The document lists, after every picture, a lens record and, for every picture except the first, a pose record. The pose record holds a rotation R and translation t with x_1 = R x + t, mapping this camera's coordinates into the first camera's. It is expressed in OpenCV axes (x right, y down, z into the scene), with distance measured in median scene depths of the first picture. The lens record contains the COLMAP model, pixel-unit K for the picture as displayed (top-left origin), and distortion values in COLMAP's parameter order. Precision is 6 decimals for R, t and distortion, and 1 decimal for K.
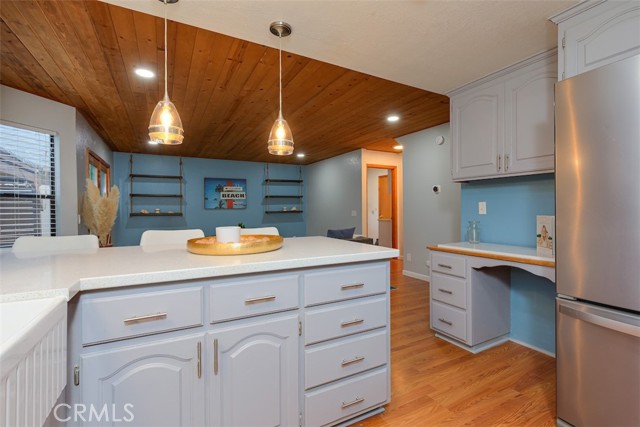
lens RADIAL K [[293.2, 0, 320.4], [0, 293.2, 209.8], [0, 0, 1]] dist [-0.005144, -0.000388]
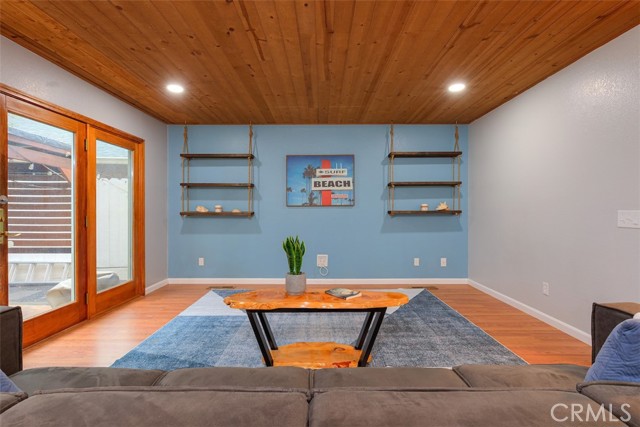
lens RADIAL K [[298.9, 0, 322.7], [0, 298.9, 212.6], [0, 0, 1]] dist [-0.007411, -0.000388]
pose [[0.881500, 0.010862, -0.472059, -0.030005], [-0.007067, 0.999927, 0.009812, 0.004052], [0.472131, -0.005314, 0.881512, 0.478781]]
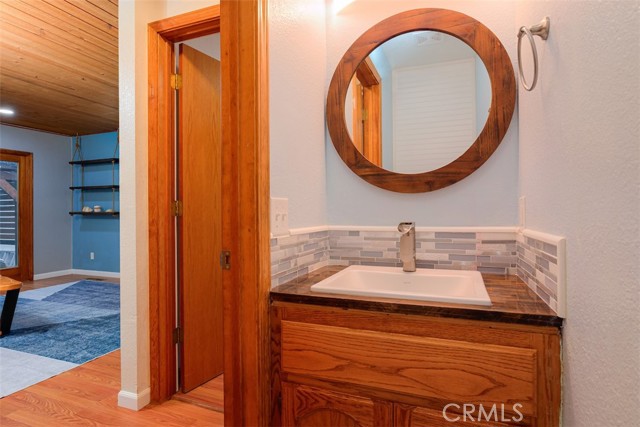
lens RADIAL K [[345.5, 0, 321.8], [0, 345.5, 210.4], [0, 0, 1]] dist [0.004446, 0.000390]
pose [[0.648202, 0.002128, -0.761465, 0.433458], [0.002145, 0.999987, 0.004621, 0.004565], [0.761465, -0.004629, 0.648189, 0.798202]]
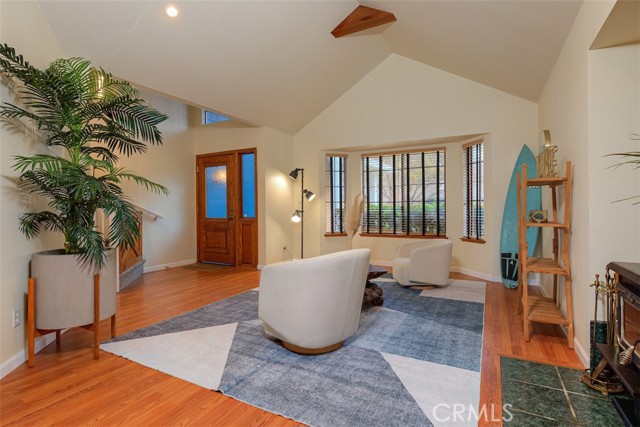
lens RADIAL K [[322.9, 0, 317.1], [0, 322.9, 207.2], [0, 0, 1]] dist [-0.004195, -0.000468]
pose [[-0.536544, 0.008973, 0.843825, -0.612153], [0.008499, 0.999950, -0.005229, -0.005194], [-0.843829, 0.004366, -0.536594, 1.075396]]
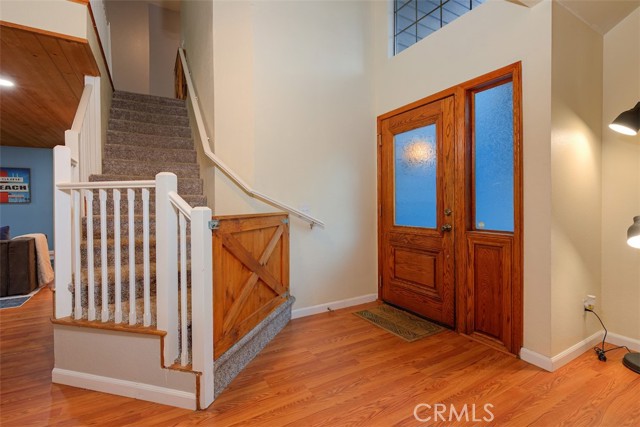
lens RADIAL K [[293.2, 0, 318.9], [0, 293.2, 210.2], [0, 0, 1]] dist [-0.005144, -0.000388]
pose [[-0.027060, -0.004747, 0.999623, -0.103949], [0.002453, 0.999985, 0.004815, -0.009690], [-0.999631, 0.002582, -0.027048, 0.976906]]
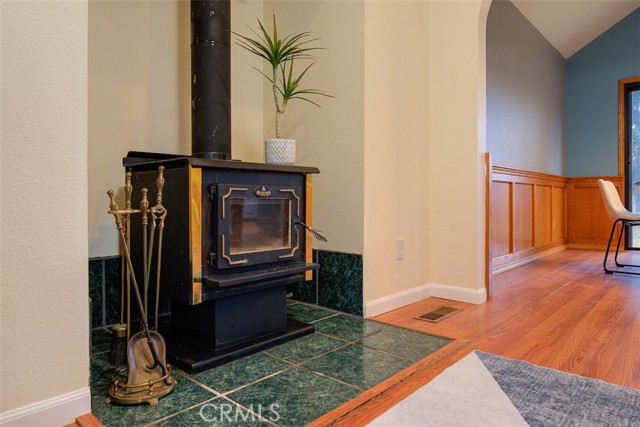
lens RADIAL K [[416.8, 0, 317.6], [0, 416.8, 208.5], [0, 0, 1]] dist [-0.001367, 0.001210]
pose [[0.324316, 0.025469, -0.945606, -0.280207], [0.001707, 0.999620, 0.027509, 0.064082], [0.945947, -0.010536, 0.324150, 0.711032]]
